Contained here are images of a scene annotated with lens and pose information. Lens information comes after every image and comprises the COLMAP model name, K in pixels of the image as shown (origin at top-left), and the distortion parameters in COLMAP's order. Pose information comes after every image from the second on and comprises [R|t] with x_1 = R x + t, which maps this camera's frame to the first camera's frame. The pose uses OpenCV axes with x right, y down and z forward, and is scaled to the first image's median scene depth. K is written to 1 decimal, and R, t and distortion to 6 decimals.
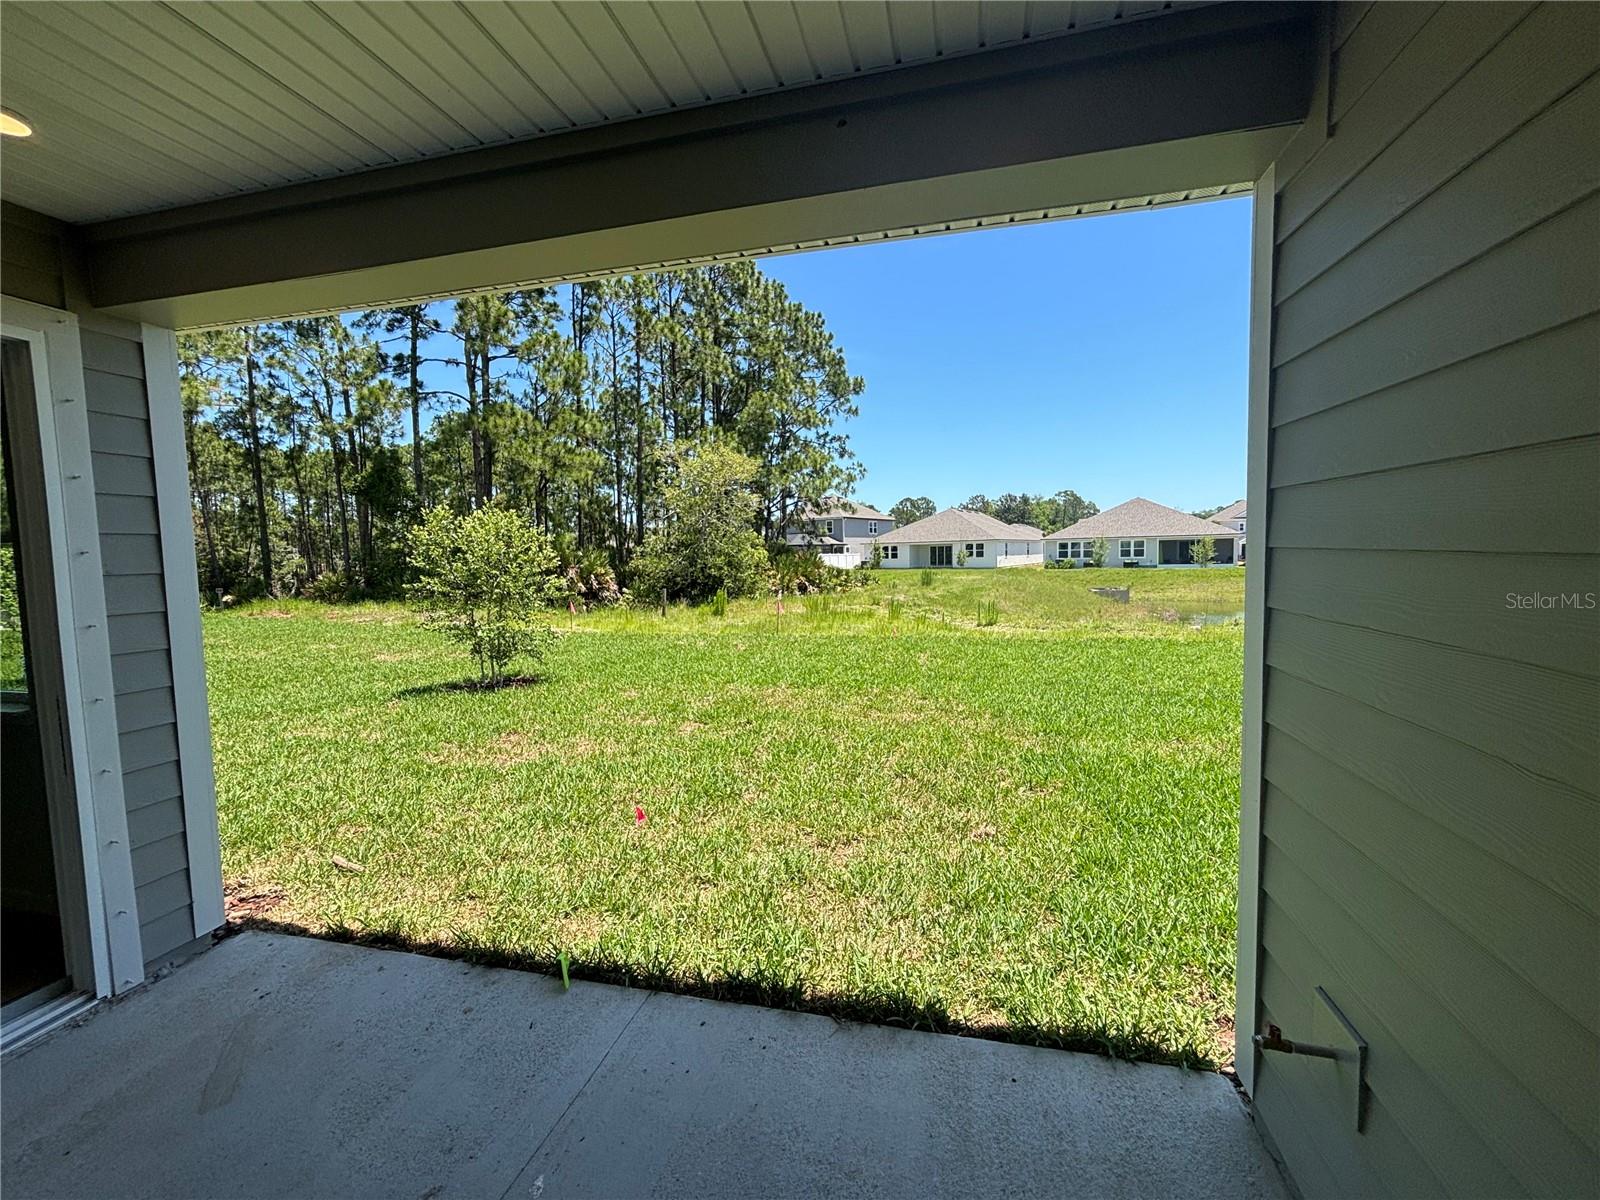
lens RADIAL K [[654.7, 0, 801.9], [0, 654.7, 605.8], [0, 0, 1]] dist [-0.000105, -0.000142]
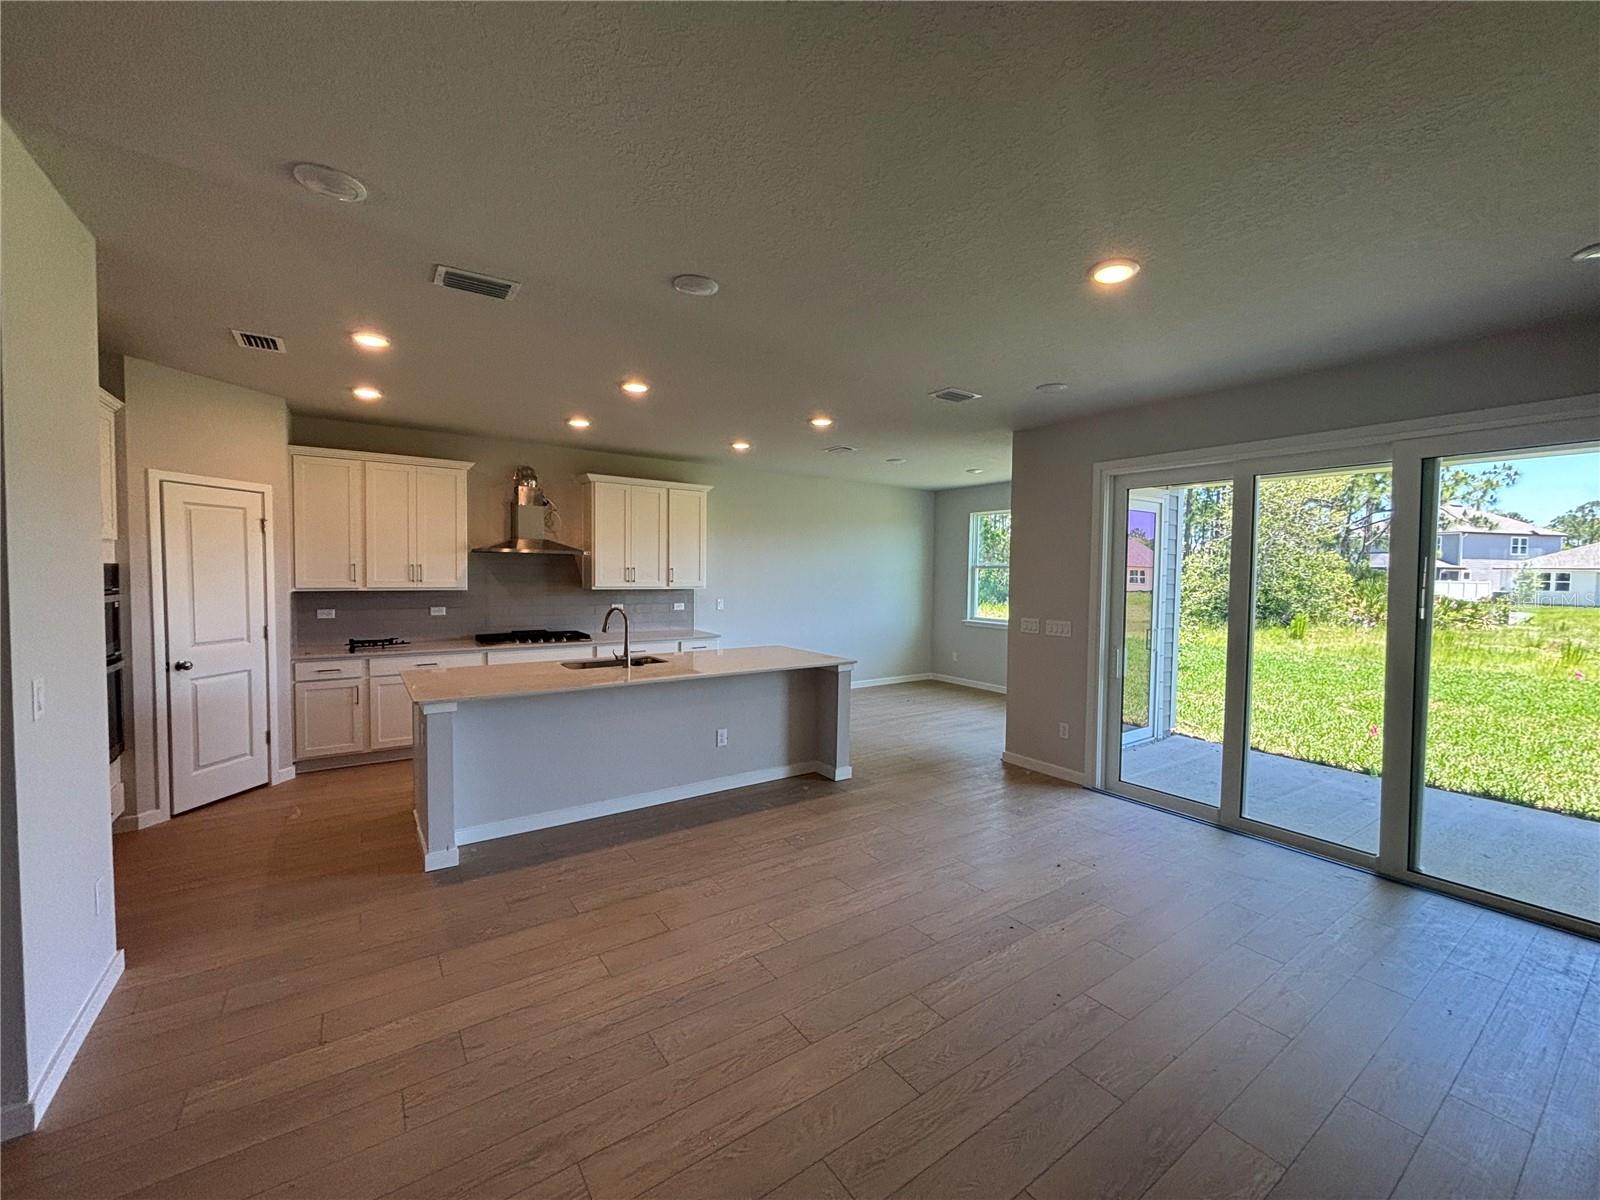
lens RADIAL K [[654.7, 0, 797.6], [0, 654.7, 593.9], [0, 0, 1]] dist [-0.000105, -0.000142]
pose [[0.751224, 0.051967, -0.657998, -0.022154], [-0.079831, 0.996731, -0.012423, 0.008615], [0.655202, 0.061861, 0.752917, -0.107204]]
